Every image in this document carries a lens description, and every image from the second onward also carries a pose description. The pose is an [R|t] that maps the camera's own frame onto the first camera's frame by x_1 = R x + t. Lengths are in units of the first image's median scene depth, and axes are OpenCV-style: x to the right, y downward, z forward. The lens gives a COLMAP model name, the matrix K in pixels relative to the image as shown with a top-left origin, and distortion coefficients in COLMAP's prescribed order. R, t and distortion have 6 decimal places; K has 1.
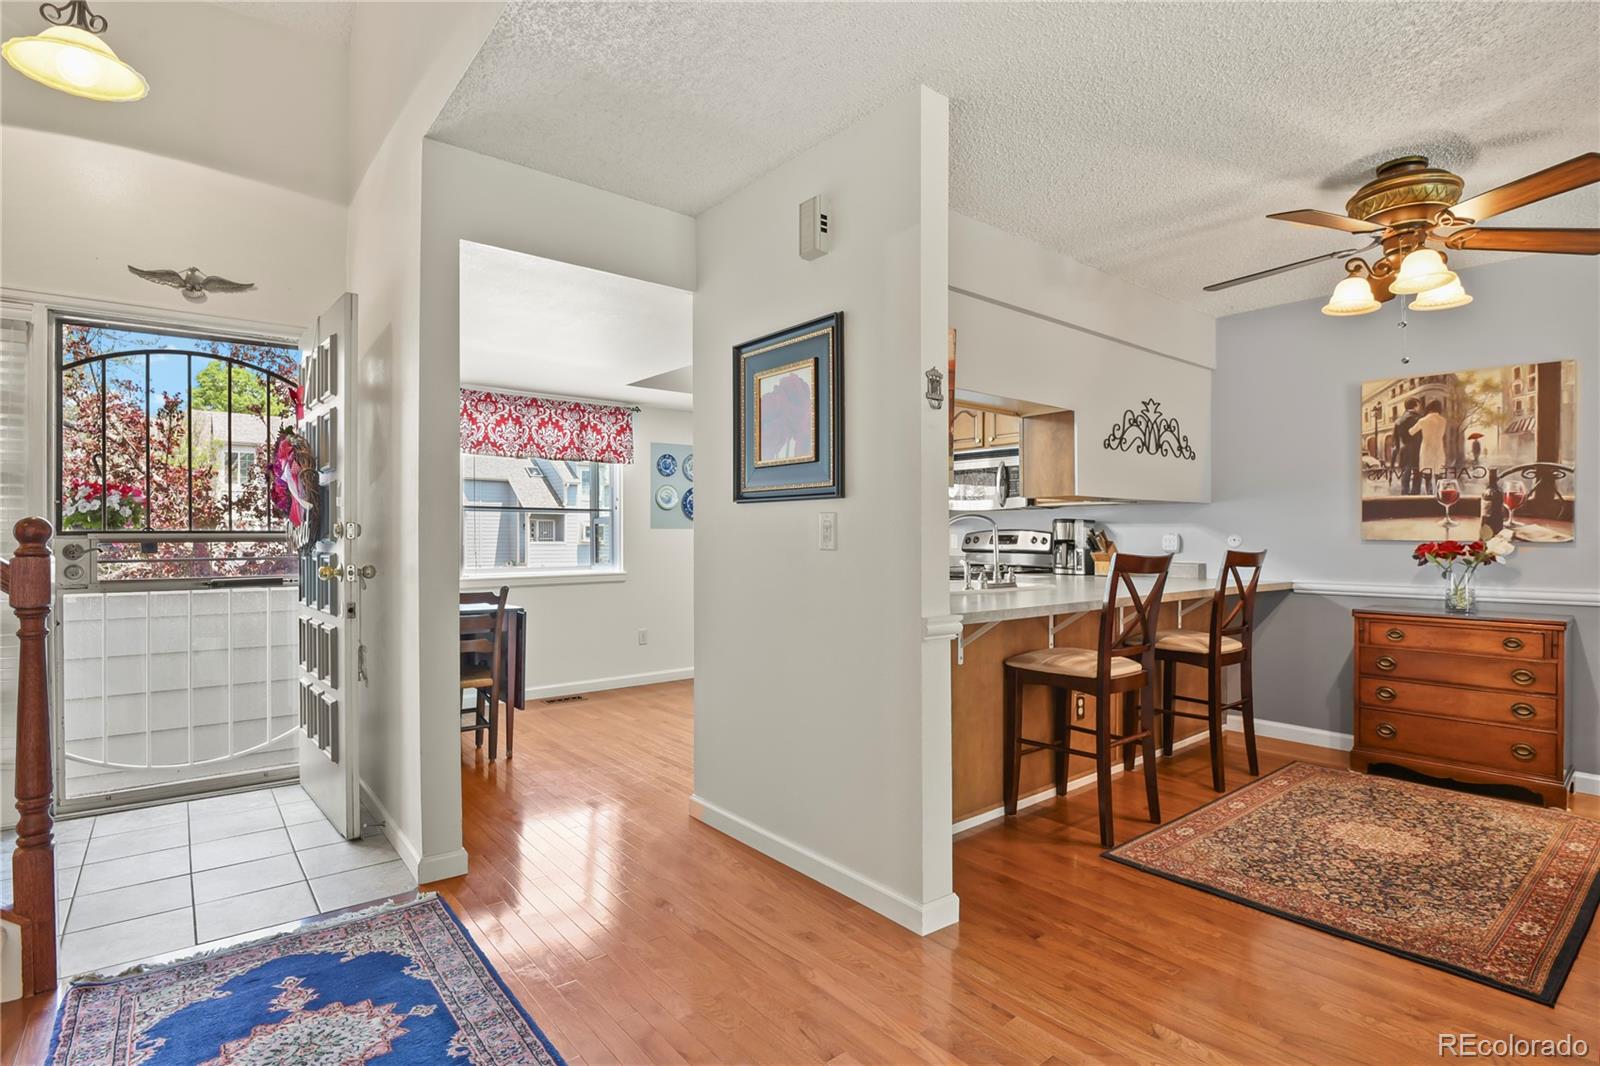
lens RADIAL K [[780.0, 0, 801.8], [0, 780.0, 530.4], [0, 0, 1]] dist [-0.021149, -0.002093]
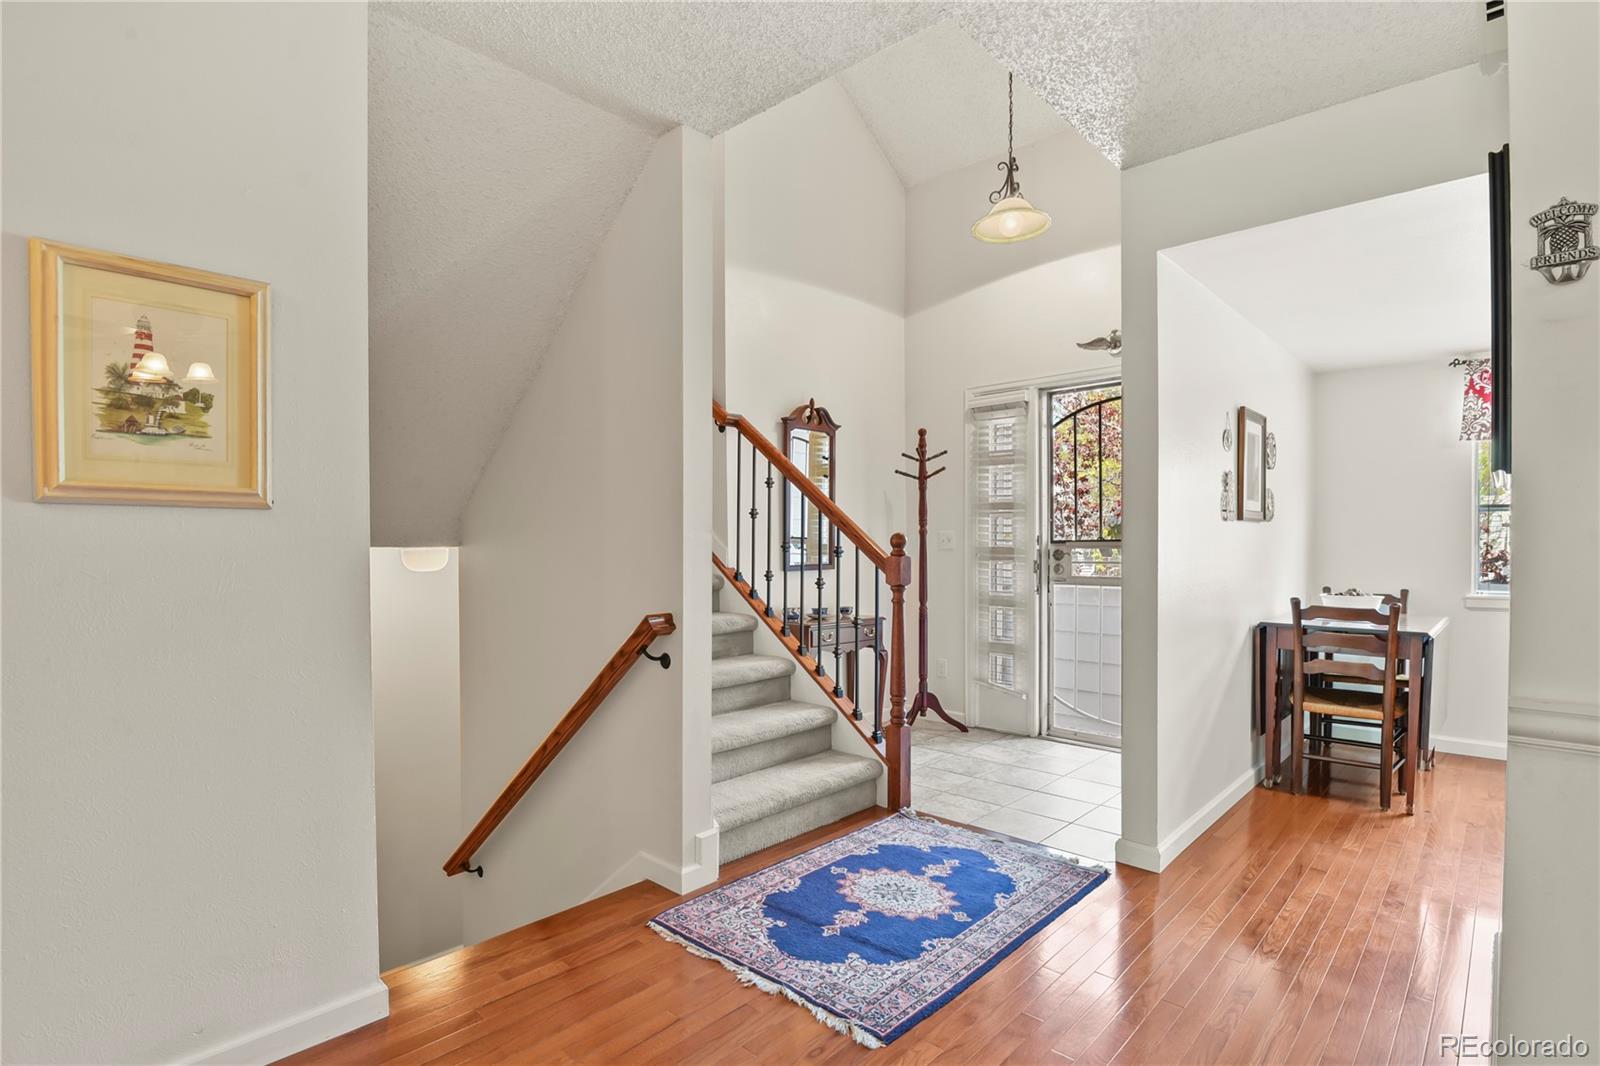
lens RADIAL K [[780.0, 0, 800.7], [0, 780.0, 563.6], [0, 0, 1]] dist [-0.021149, -0.002093]
pose [[0.138418, 0.023205, -0.990102, 0.346631], [0.009297, 0.999651, 0.024729, 0.002893], [0.990330, -0.012628, 0.138154, 0.270567]]
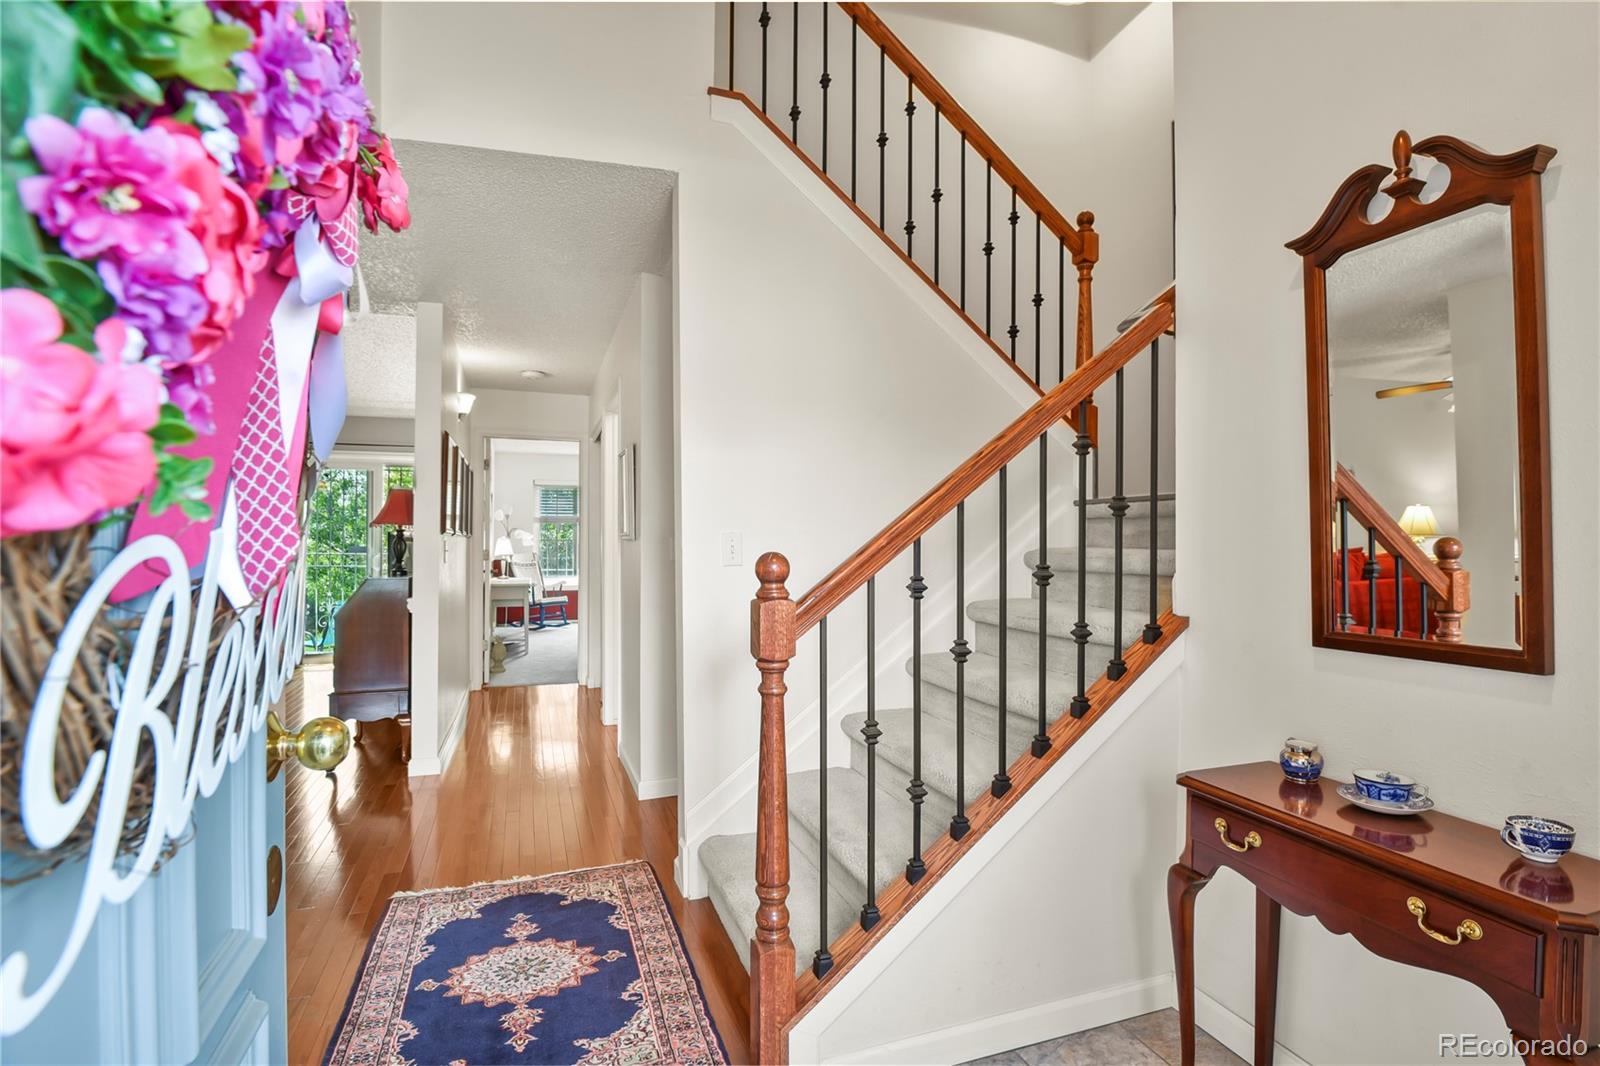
lens RADIAL K [[780.0, 0, 803.3], [0, 780.0, 536.0], [0, 0, 1]] dist [-0.021149, -0.002093]
pose [[-0.942988, 0.004033, 0.332802, -0.666014], [-0.000912, 0.999892, -0.014701, -0.011111], [-0.332825, -0.014166, -0.942882, 0.904589]]
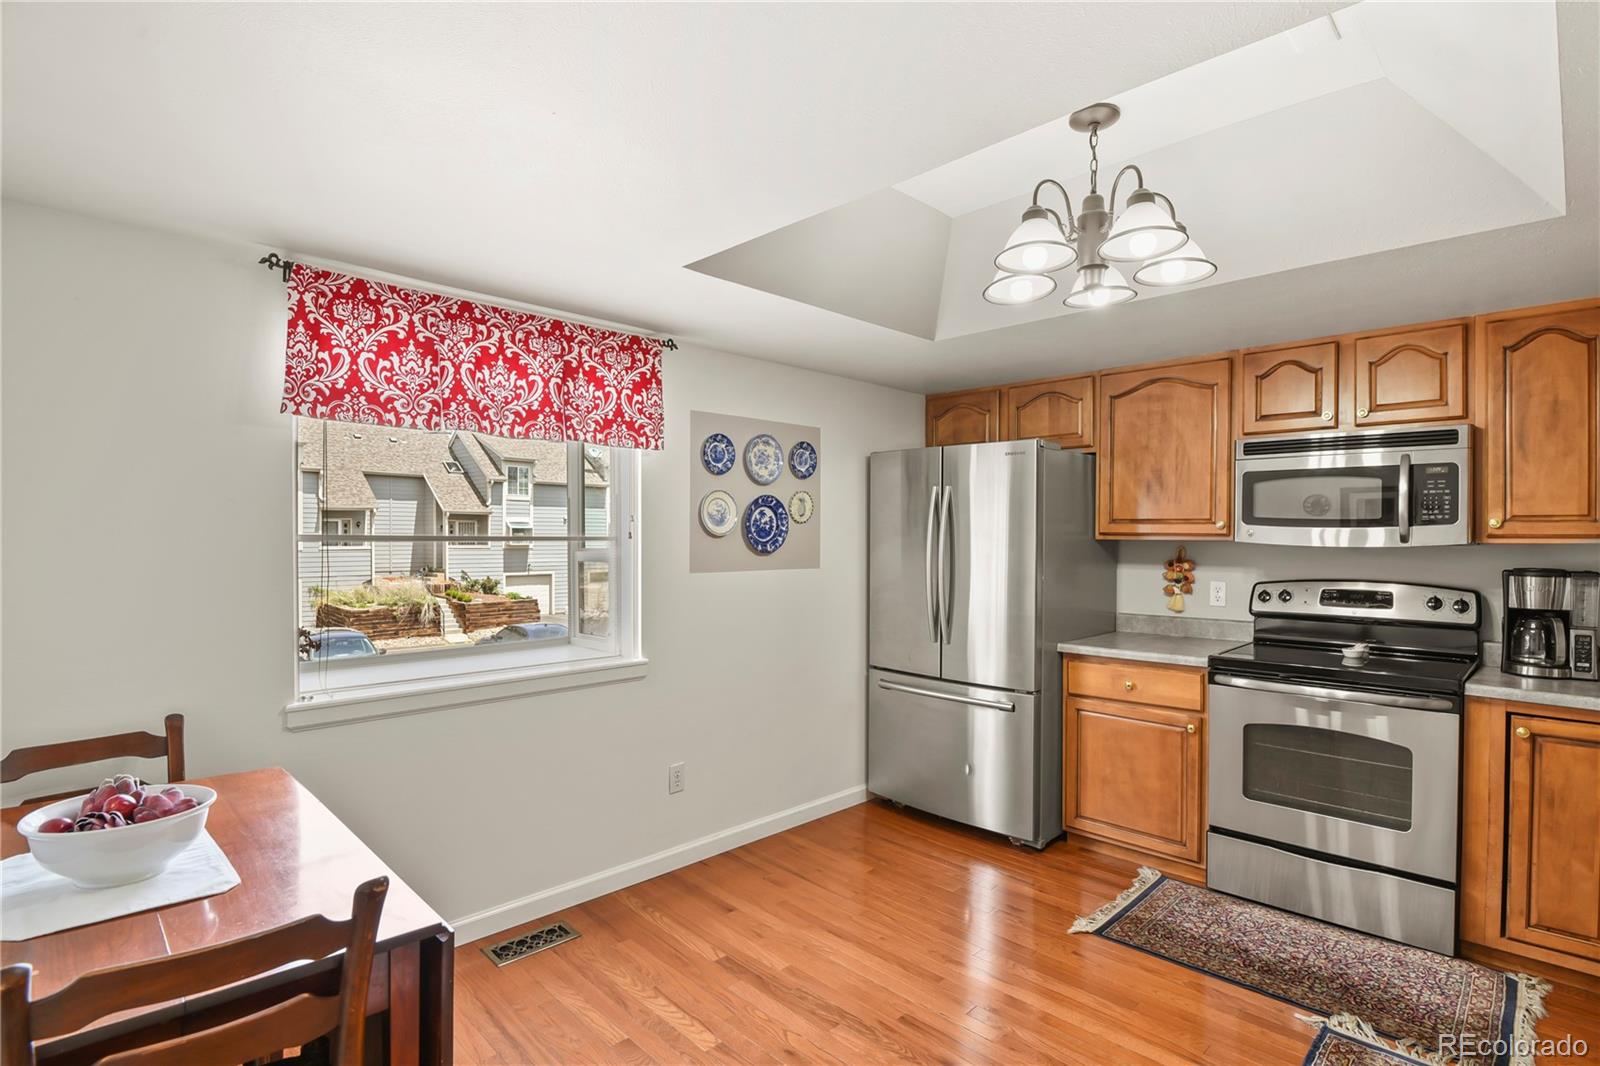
lens RADIAL K [[780.0, 0, 803.3], [0, 780.0, 538.3], [0, 0, 1]] dist [-0.021149, -0.002093]
pose [[0.995661, 0.004762, 0.092928, -0.266061], [-0.005729, 0.999932, 0.010139, -0.050903], [-0.092873, -0.010628, 0.995621, 0.741609]]
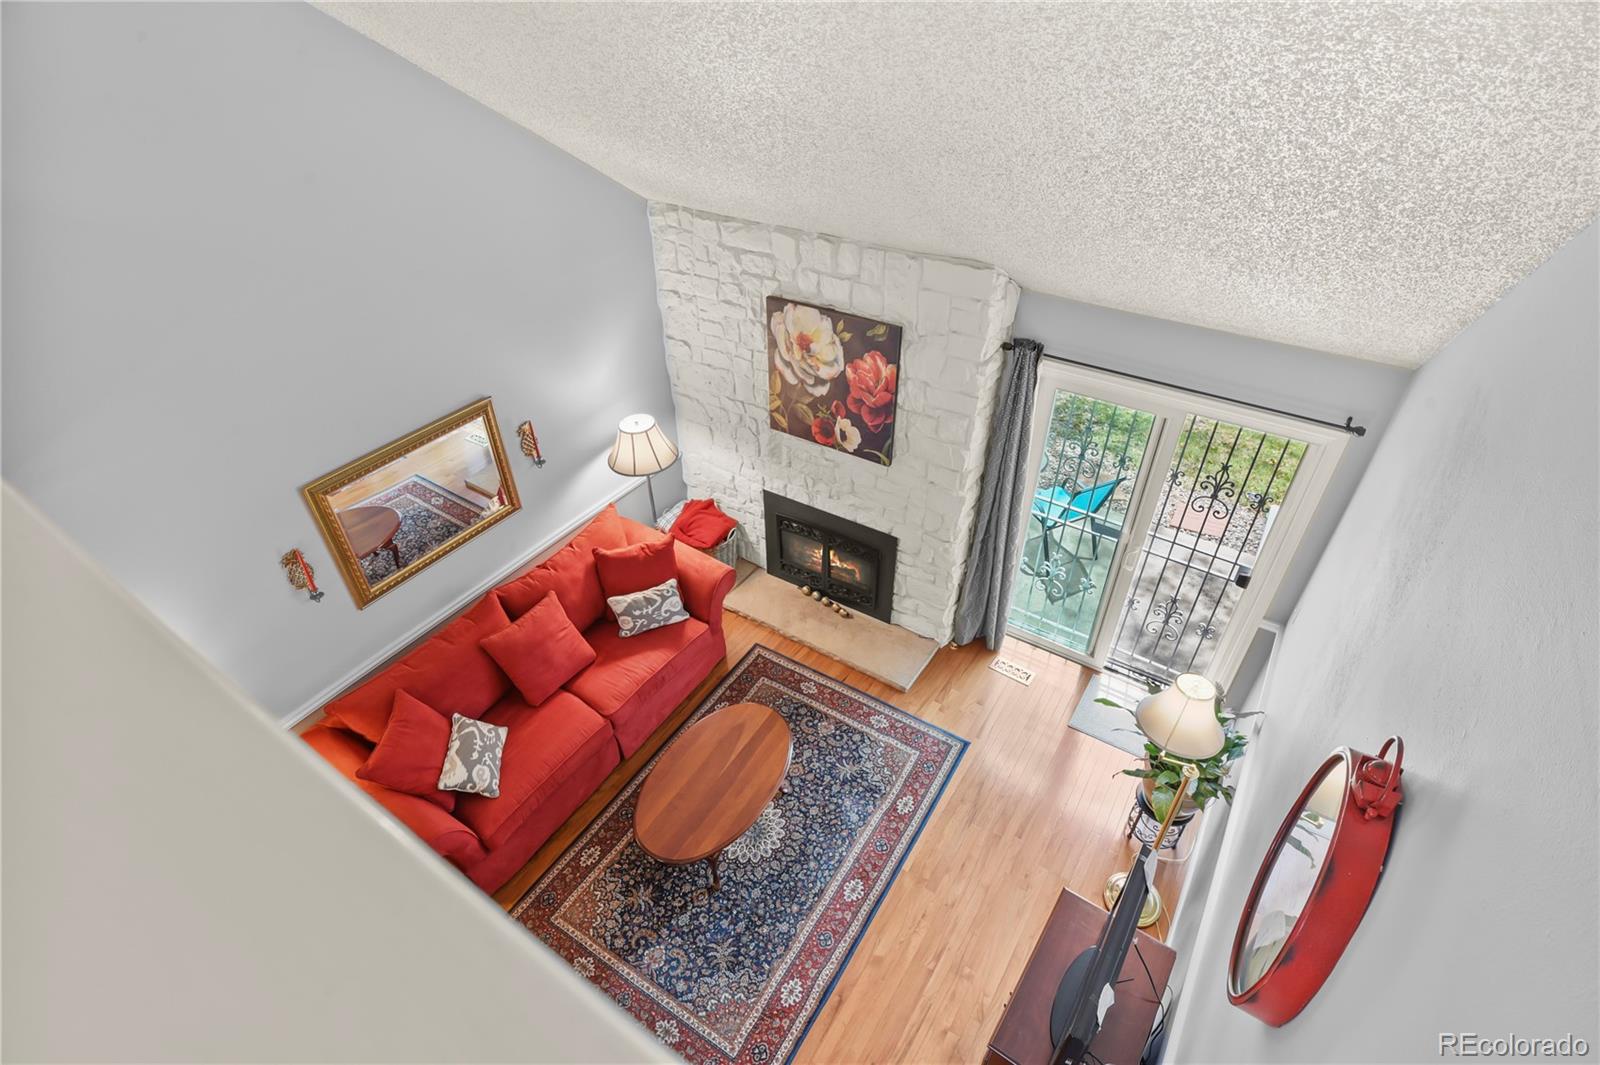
lens RADIAL K [[780.0, 0, 806.1], [0, 780.0, 540.3], [0, 0, 1]] dist [-0.021149, -0.002093]
pose [[-0.301021, -0.588874, 0.750076, 0.324017], [0.005546, 0.785464, 0.618882, -0.752676], [-0.953602, 0.190456, -0.233175, 0.122604]]
